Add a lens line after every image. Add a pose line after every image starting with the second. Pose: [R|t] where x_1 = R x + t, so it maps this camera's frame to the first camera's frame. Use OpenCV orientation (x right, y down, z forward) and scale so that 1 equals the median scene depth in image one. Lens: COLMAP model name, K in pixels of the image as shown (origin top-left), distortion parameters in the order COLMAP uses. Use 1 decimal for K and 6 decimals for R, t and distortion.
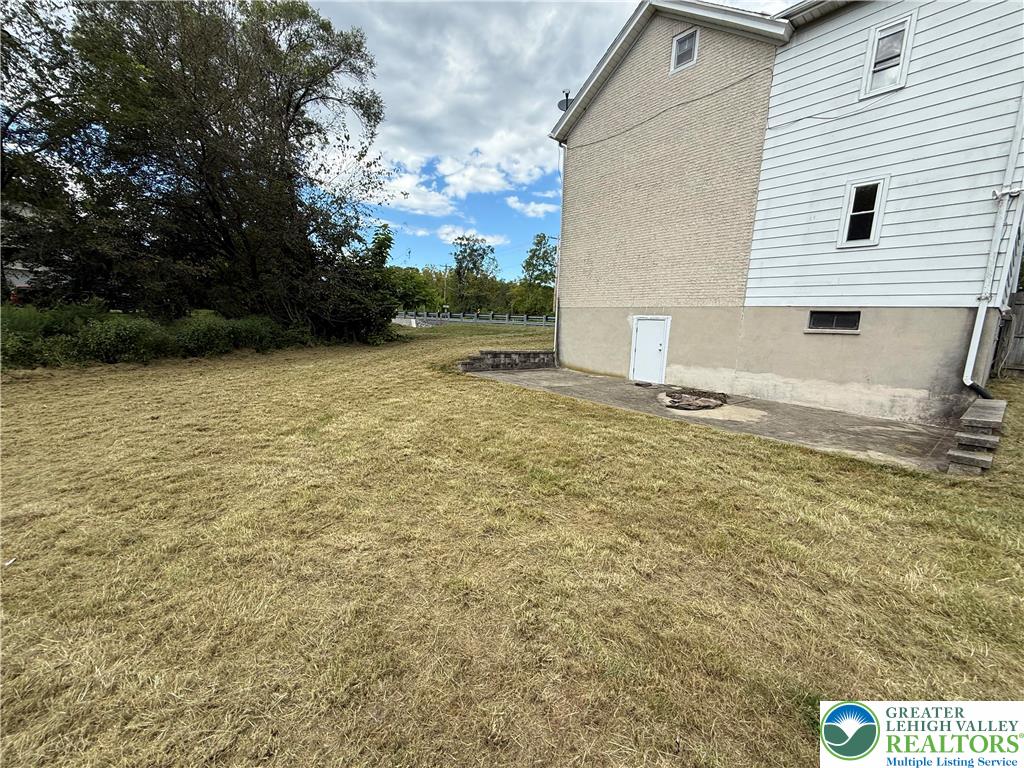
lens RADIAL K [[409.0, 0, 511.6], [0, 409.0, 381.1], [0, 0, 1]] dist [-0.002731, -0.000028]
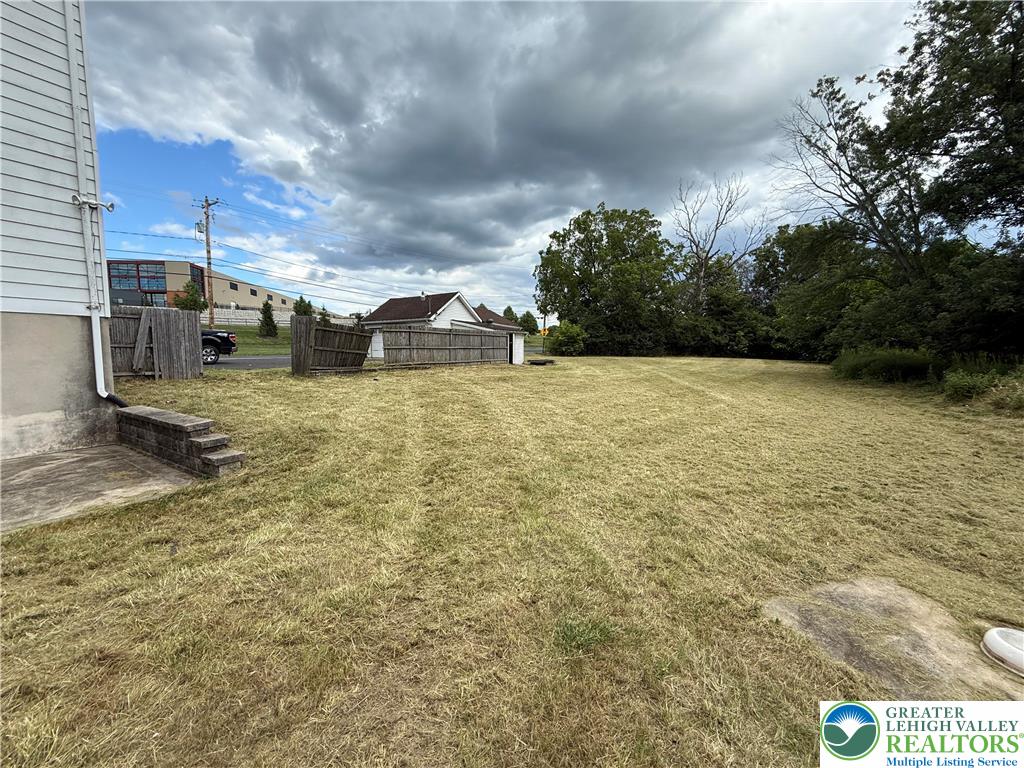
lens RADIAL K [[409.0, 0, 508.0], [0, 409.0, 384.5], [0, 0, 1]] dist [-0.002731, -0.000028]
pose [[-0.308875, -0.120282, 0.943466, -0.087153], [0.126586, 0.977947, 0.166120, -0.059939], [-0.942641, 0.170740, -0.286838, 0.376286]]
